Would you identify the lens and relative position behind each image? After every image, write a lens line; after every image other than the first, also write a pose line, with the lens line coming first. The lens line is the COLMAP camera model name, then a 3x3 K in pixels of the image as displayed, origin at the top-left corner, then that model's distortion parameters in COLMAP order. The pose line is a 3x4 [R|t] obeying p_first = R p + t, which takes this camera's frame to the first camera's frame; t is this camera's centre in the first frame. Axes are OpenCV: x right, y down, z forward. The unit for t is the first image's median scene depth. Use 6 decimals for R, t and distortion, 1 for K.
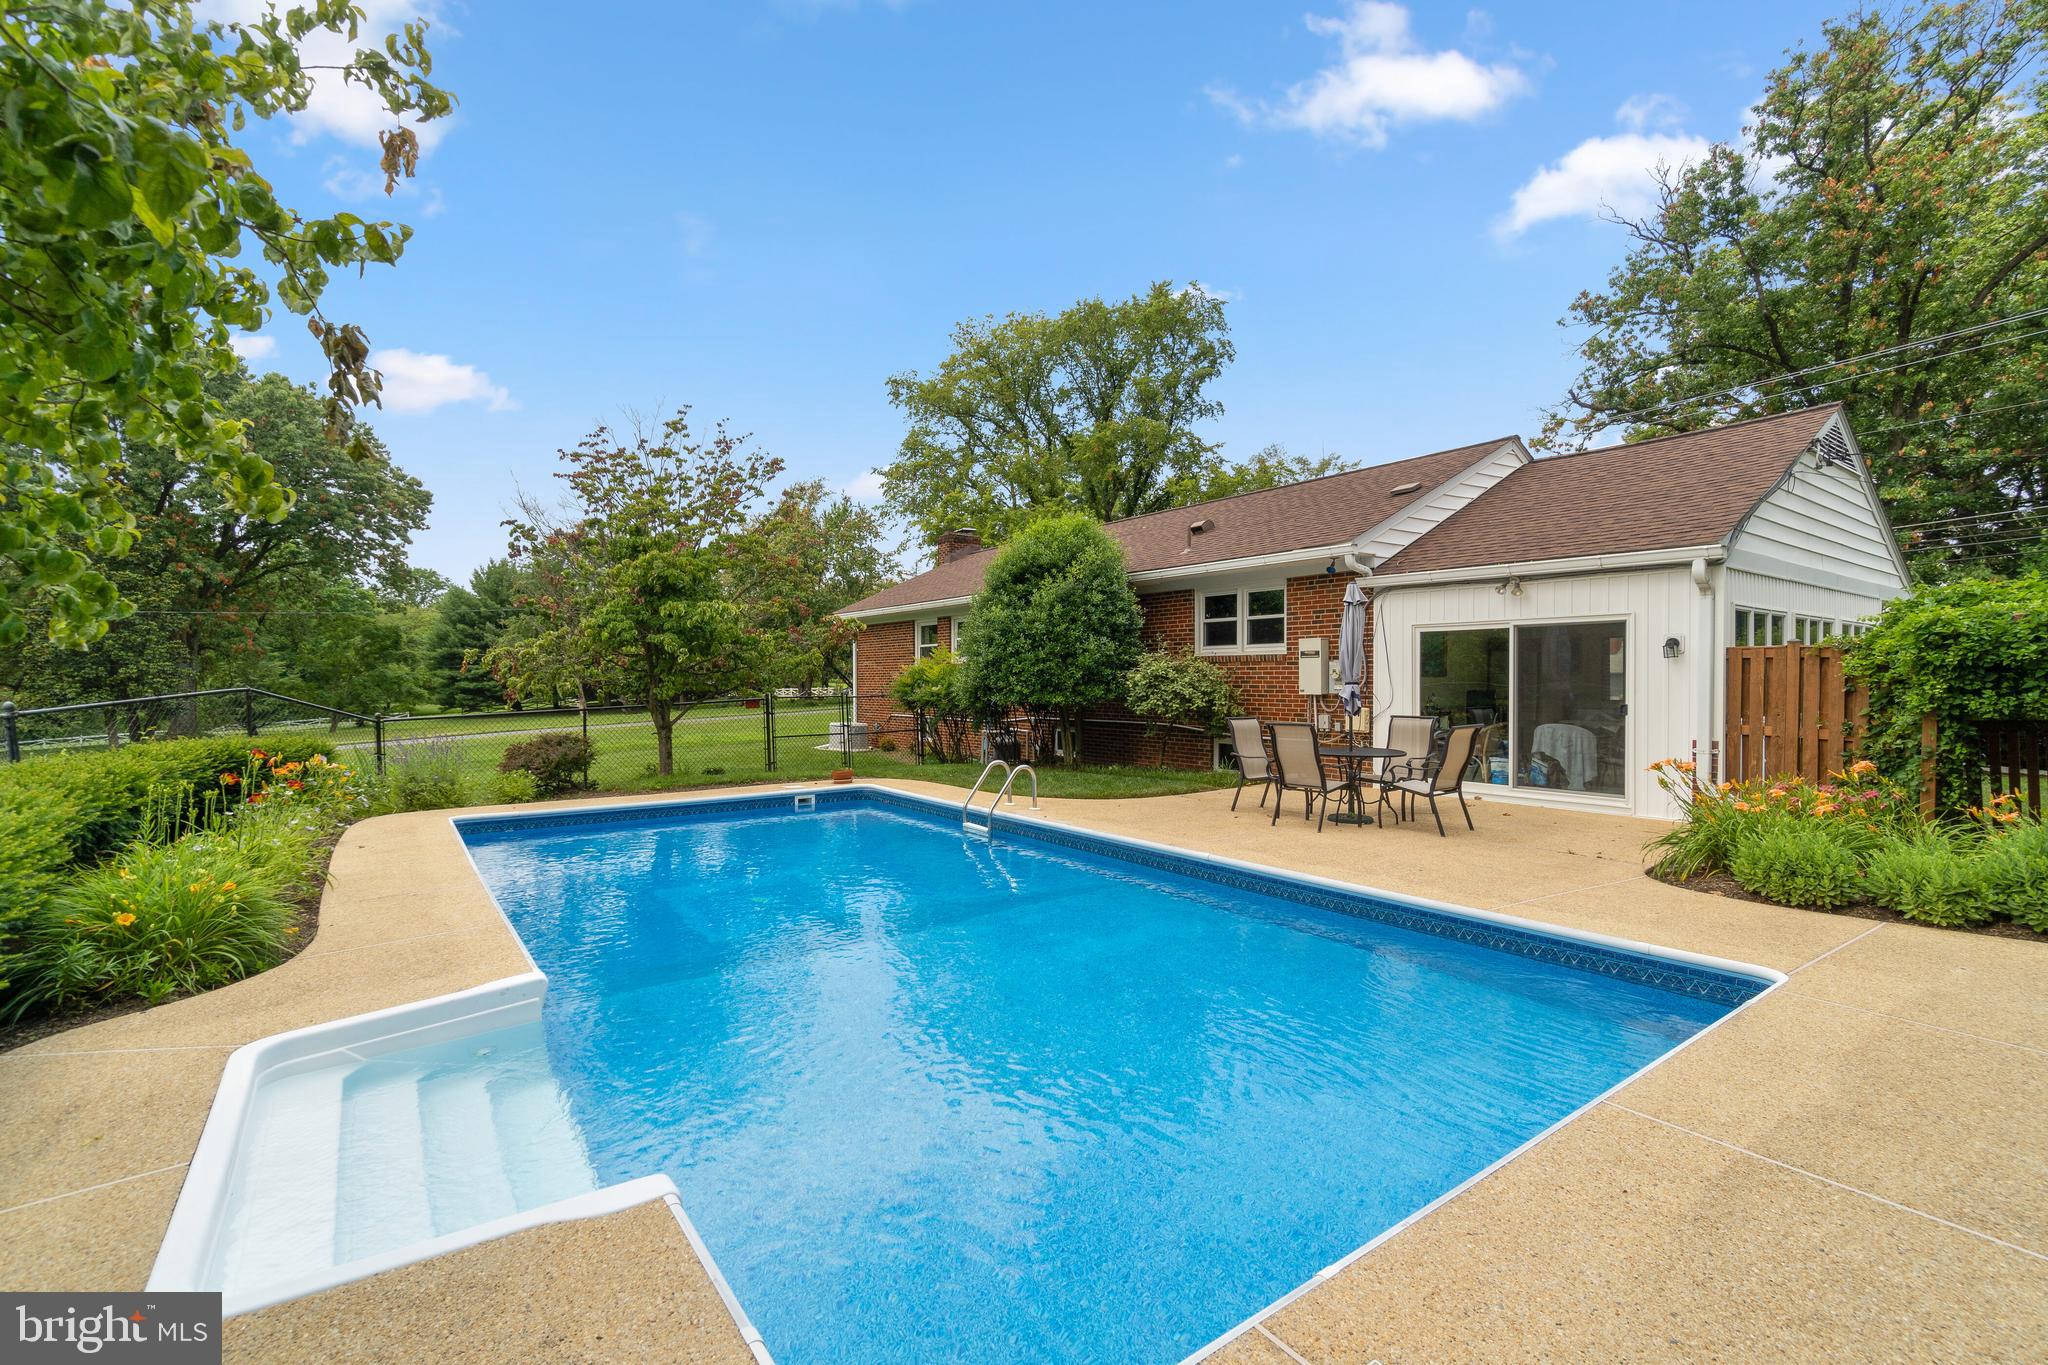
lens RADIAL K [[891.3, 0, 1015.5], [0, 891.3, 684.5], [0, 0, 1]] dist [0.000140, -0.000958]
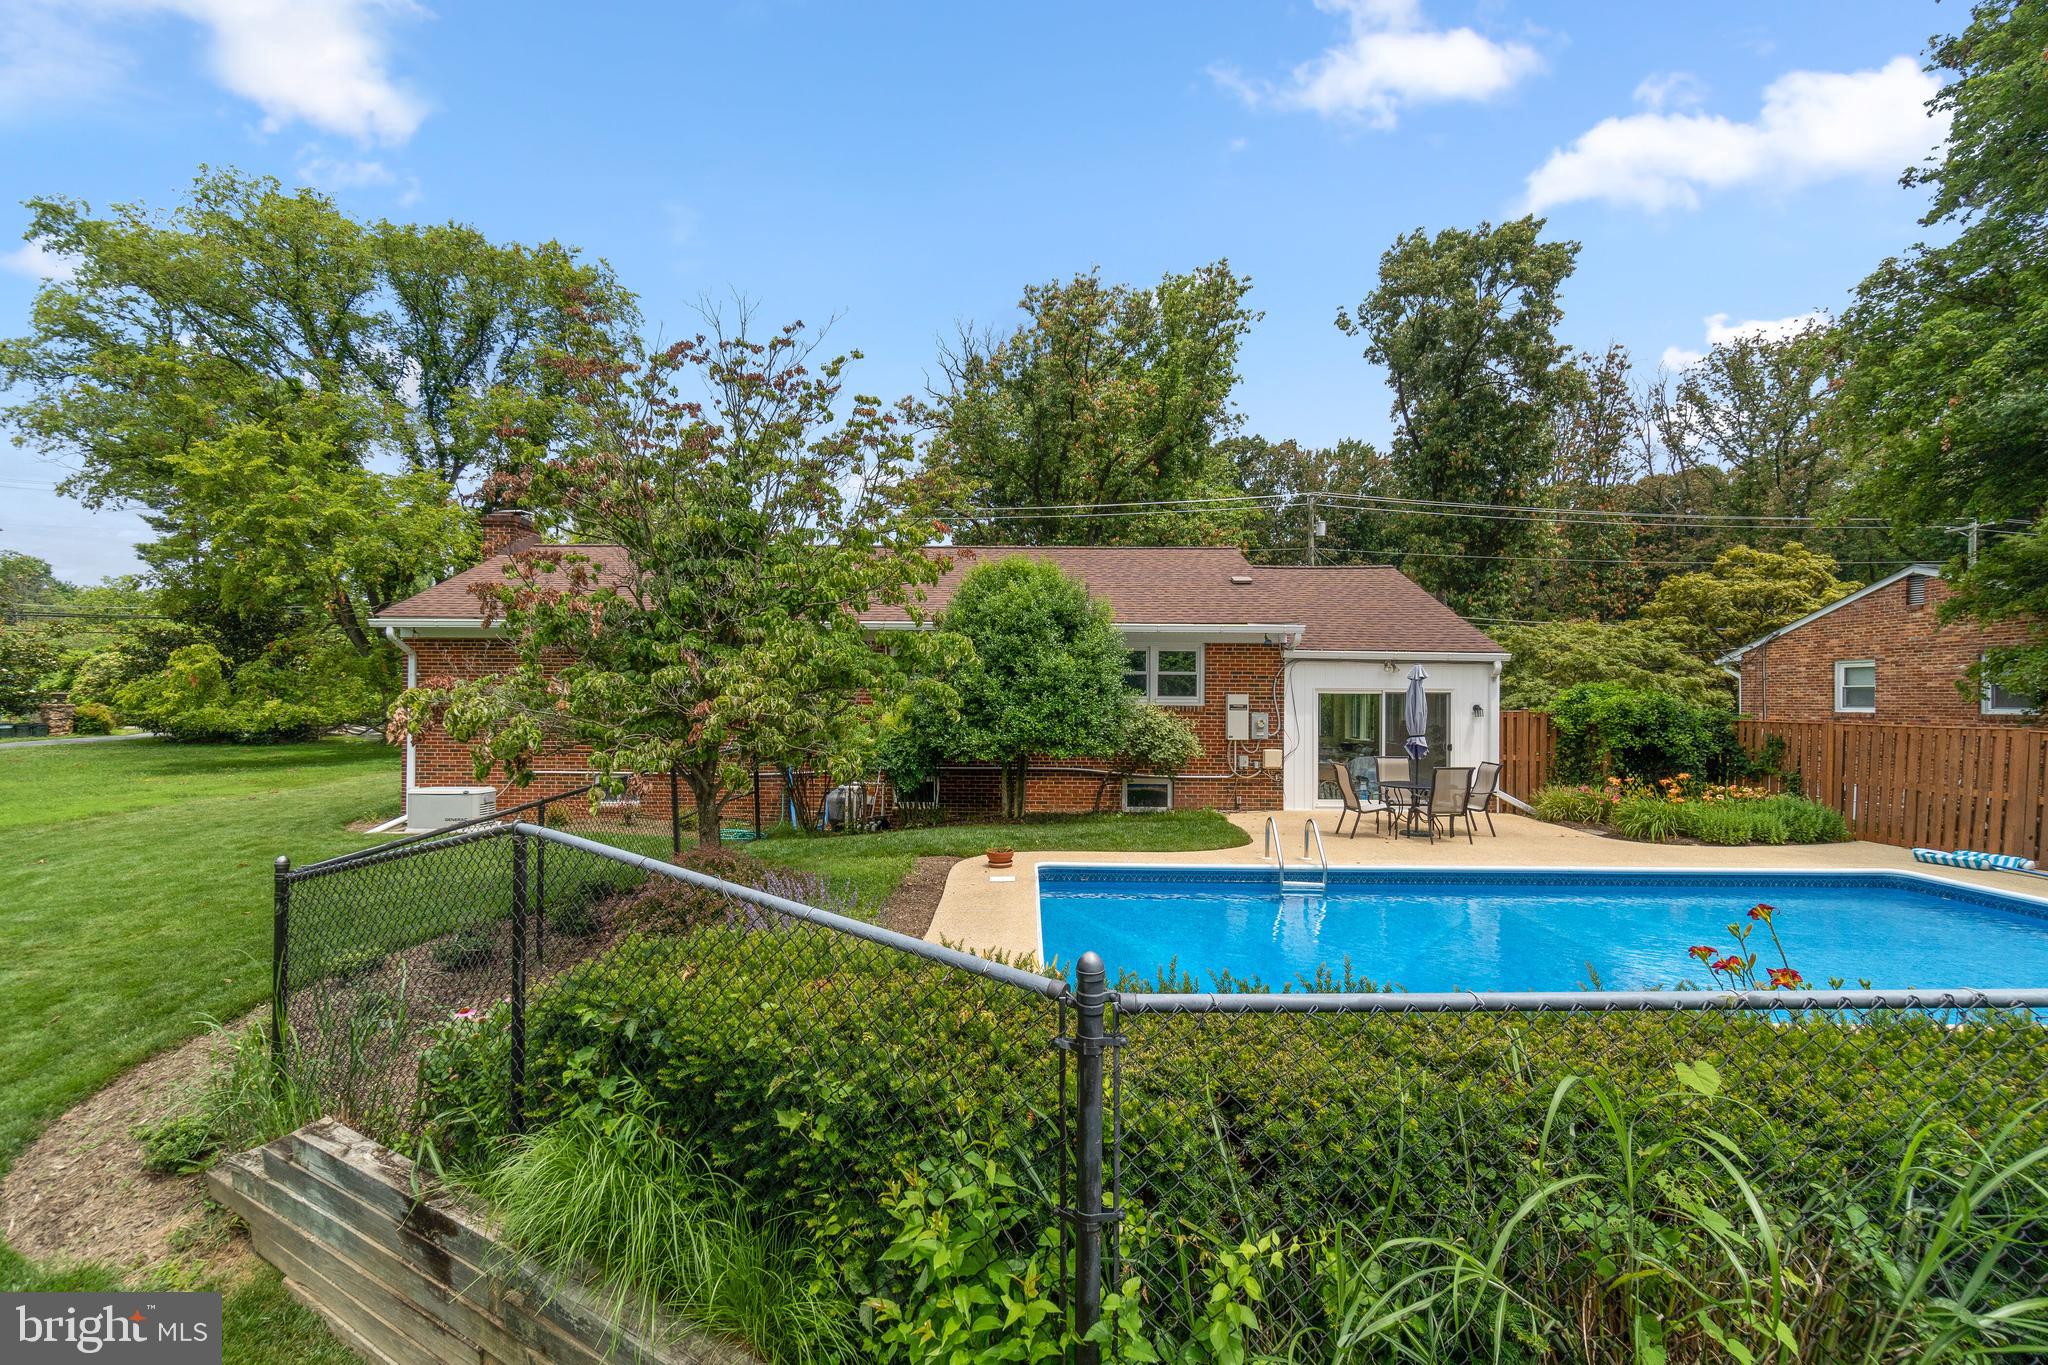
lens RADIAL K [[886.5, 0, 998.3], [0, 886.5, 694.4], [0, 0, 1]] dist [-0.002142, -0.000092]
pose [[0.595170, 0.007303, 0.803566, -0.571150], [-0.000423, 0.999961, -0.008774, -0.027454], [-0.803600, 0.004882, 0.595150, 0.358922]]
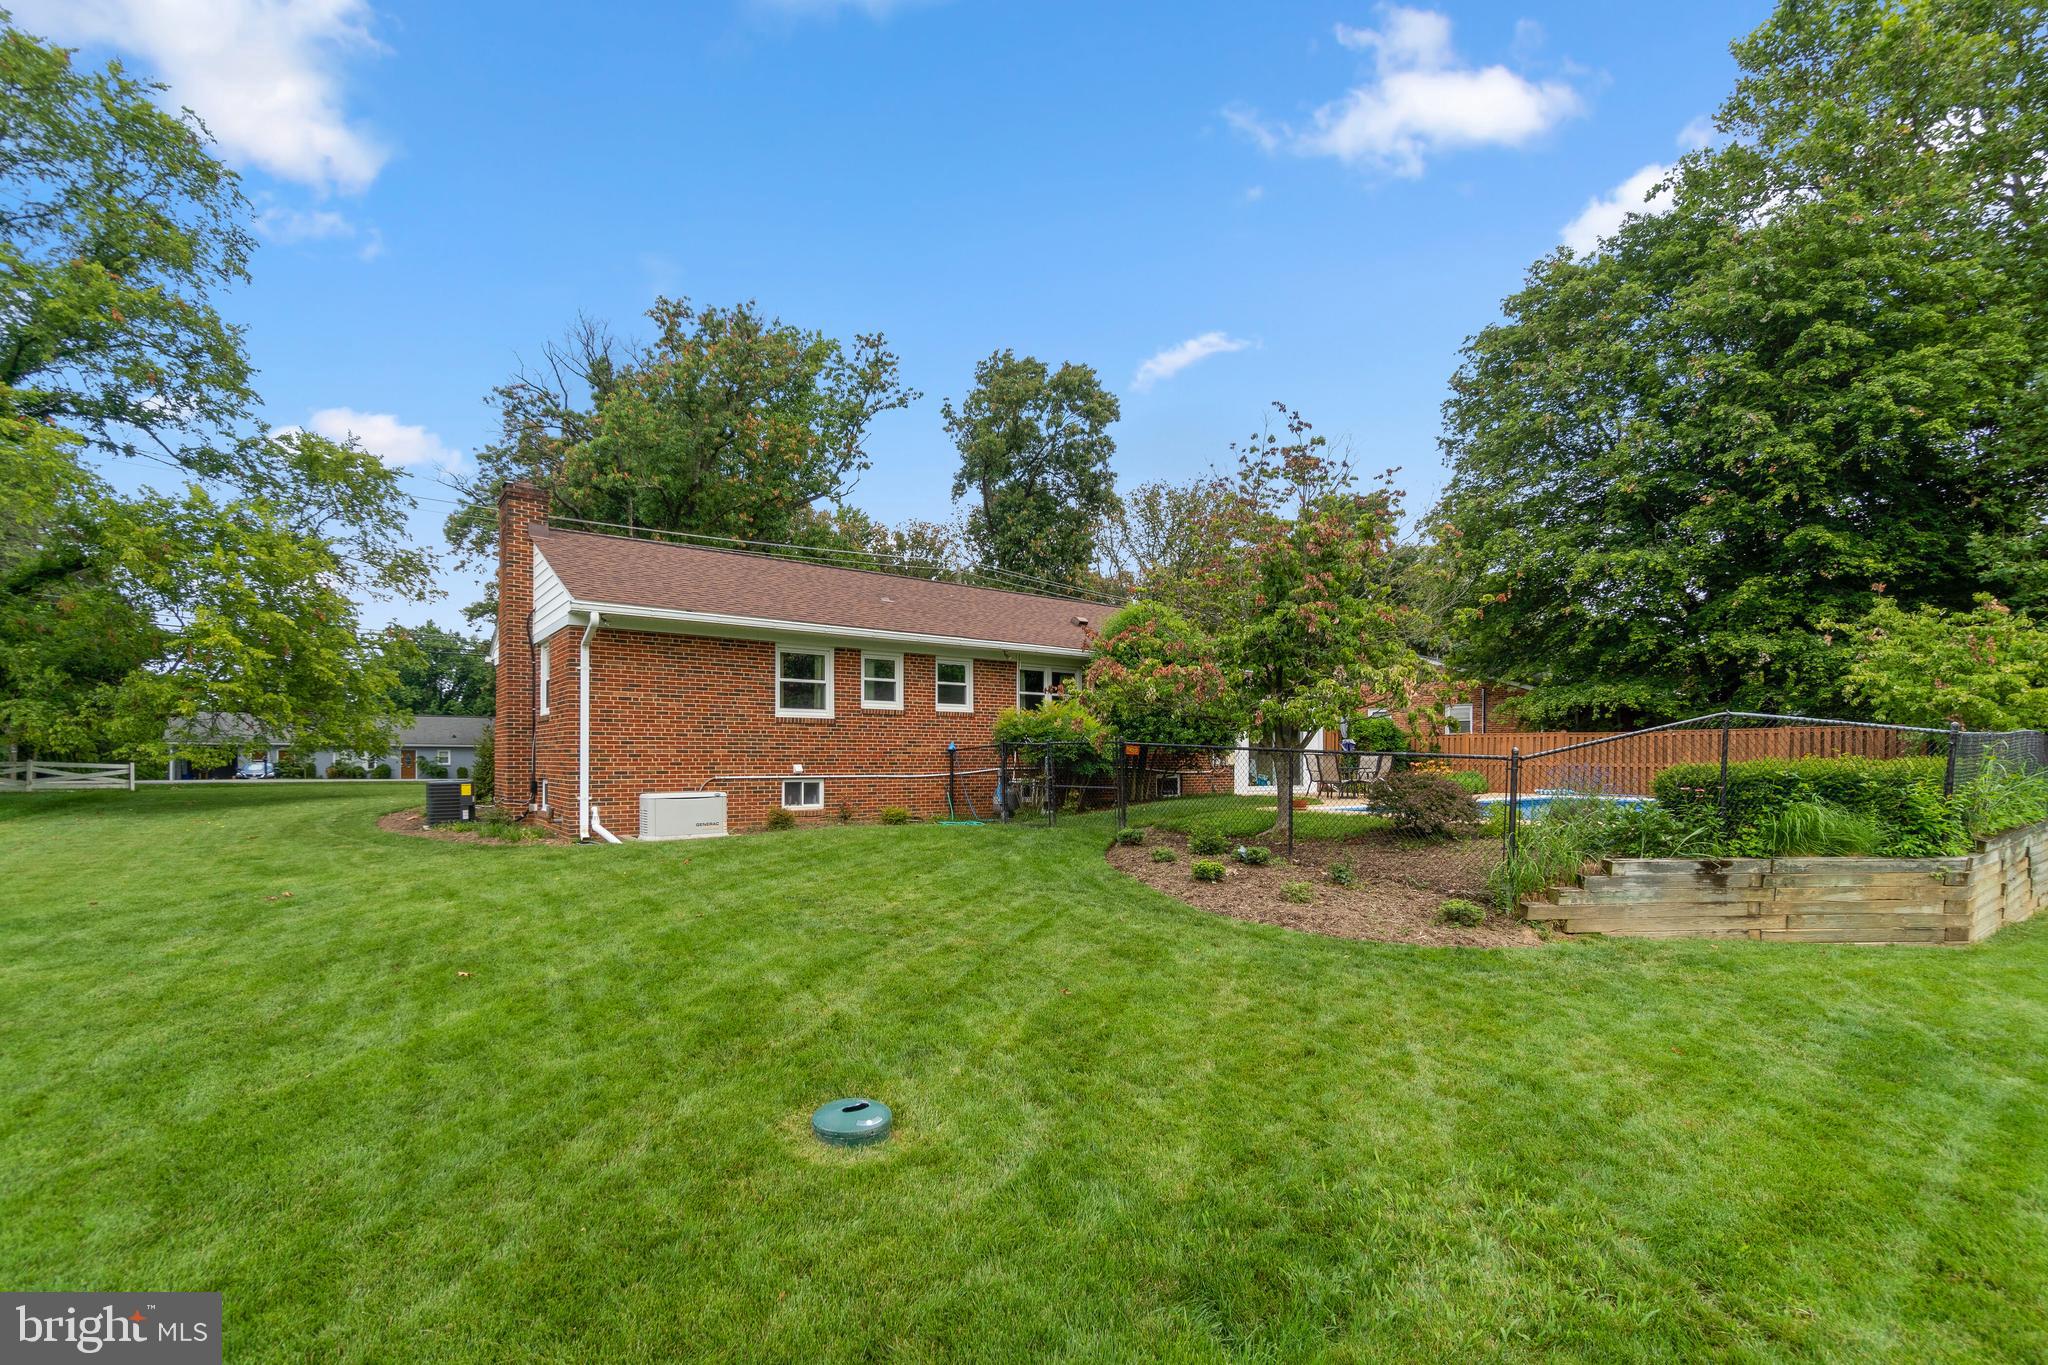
lens RADIAL K [[919.2, 0, 1015.1], [0, 919.2, 758.0], [0, 0, 1]] dist [0.002044, 0.000325]
pose [[-0.025395, 0.001418, 0.999676, -0.987296], [0.005171, 0.999986, -0.001287, 0.023879], [-0.999664, 0.005137, -0.025402, 0.967747]]
